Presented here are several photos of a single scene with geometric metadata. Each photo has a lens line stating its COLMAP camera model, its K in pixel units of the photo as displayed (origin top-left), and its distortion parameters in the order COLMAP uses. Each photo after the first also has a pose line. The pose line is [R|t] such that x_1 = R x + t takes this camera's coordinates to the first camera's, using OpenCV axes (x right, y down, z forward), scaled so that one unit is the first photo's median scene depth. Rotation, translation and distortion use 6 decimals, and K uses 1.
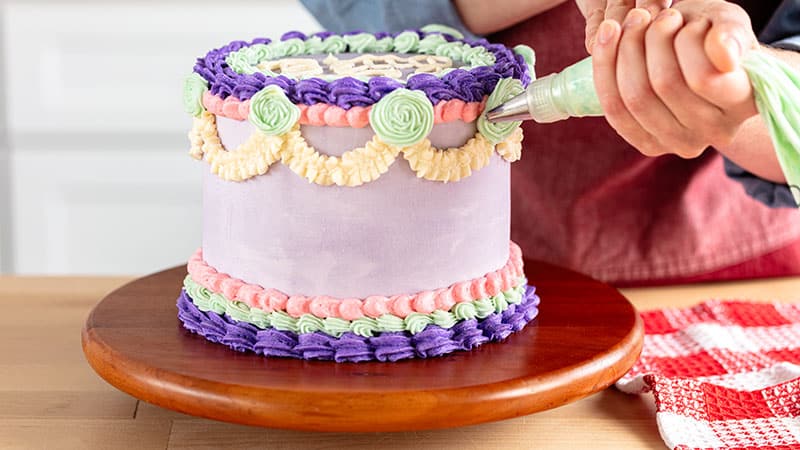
lens RADIAL K [[2390.5, 0, 400.0], [0, 2390.5, 225.0], [0, 0, 1]] dist [0.086262, 0.093408]
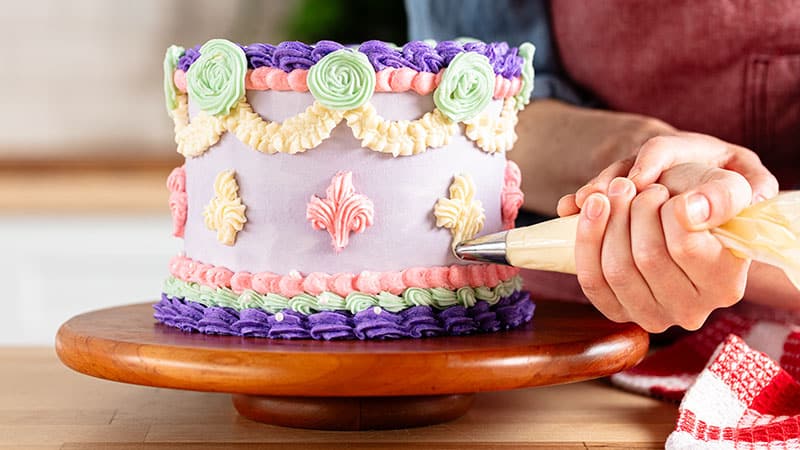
lens RADIAL K [[2390.5, 0, 400.0], [0, 2390.5, 225.0], [0, 0, 1]] dist [0.086262, 0.093408]
pose [[0.962083, 0.017790, -0.272174, 0.280483], [-0.063041, 0.985355, -0.158431, 0.159908], [0.265370, 0.169582, 0.949116, 0.102990]]
